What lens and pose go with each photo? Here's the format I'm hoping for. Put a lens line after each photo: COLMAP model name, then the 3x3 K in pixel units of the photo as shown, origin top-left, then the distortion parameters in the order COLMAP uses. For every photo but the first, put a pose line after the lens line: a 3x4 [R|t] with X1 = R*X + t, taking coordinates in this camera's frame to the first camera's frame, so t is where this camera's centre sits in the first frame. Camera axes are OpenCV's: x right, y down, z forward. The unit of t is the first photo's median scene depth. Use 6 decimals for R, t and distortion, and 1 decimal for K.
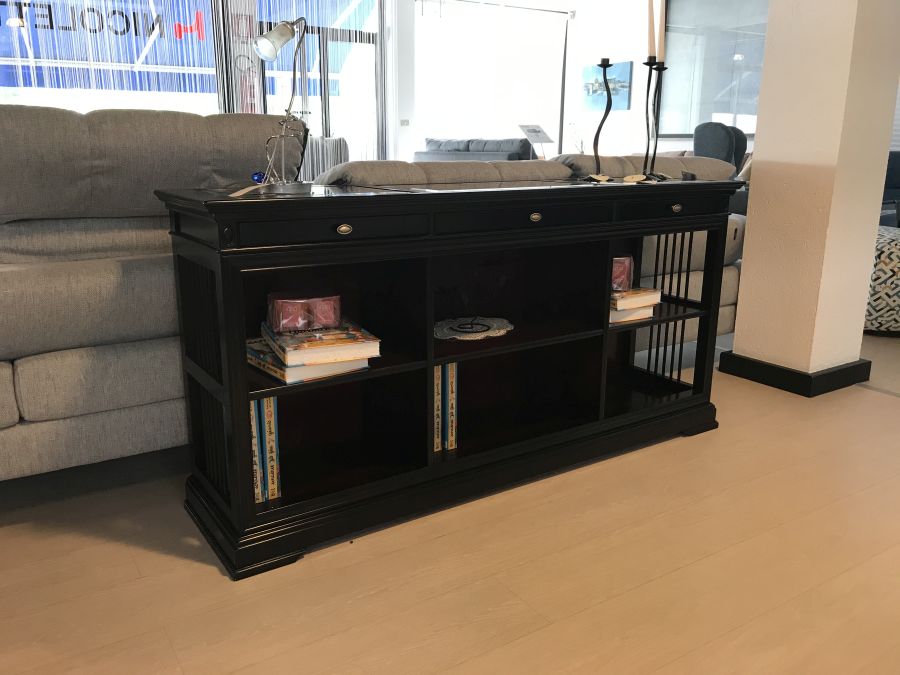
lens RADIAL K [[742.0, 0, 449.6], [0, 742.0, 332.0], [0, 0, 1]] dist [0.037225, -0.028219]
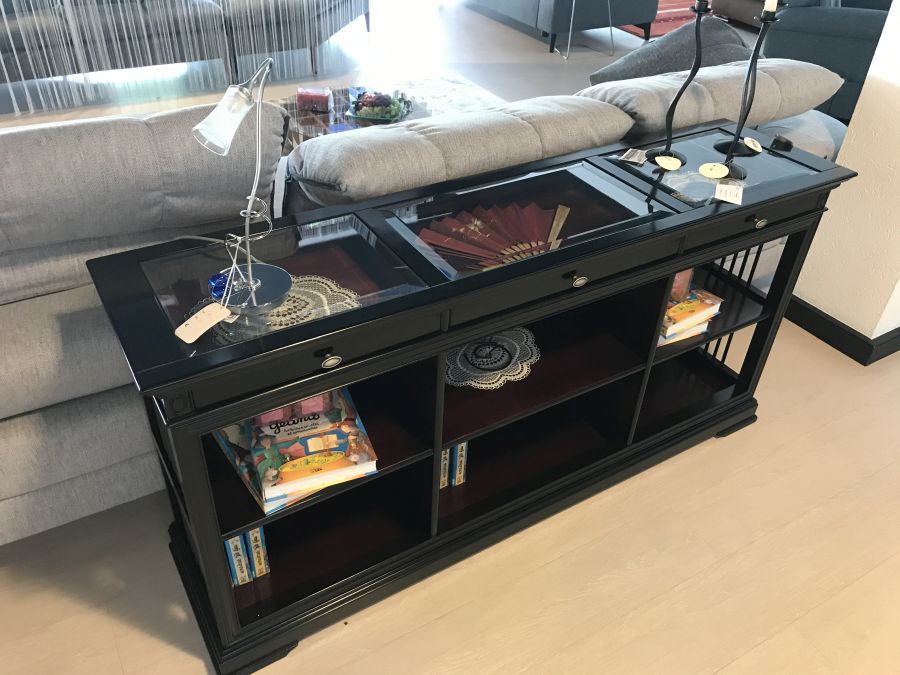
lens RADIAL K [[742.0, 0, 450.0], [0, 742.0, 338.9], [0, 0, 1]] dist [0.037225, -0.028219]
pose [[0.998451, 0.053877, -0.013854, -0.005834], [-0.044876, 0.927241, 0.371766, -0.372273], [0.032875, -0.370569, 0.928223, 0.239335]]
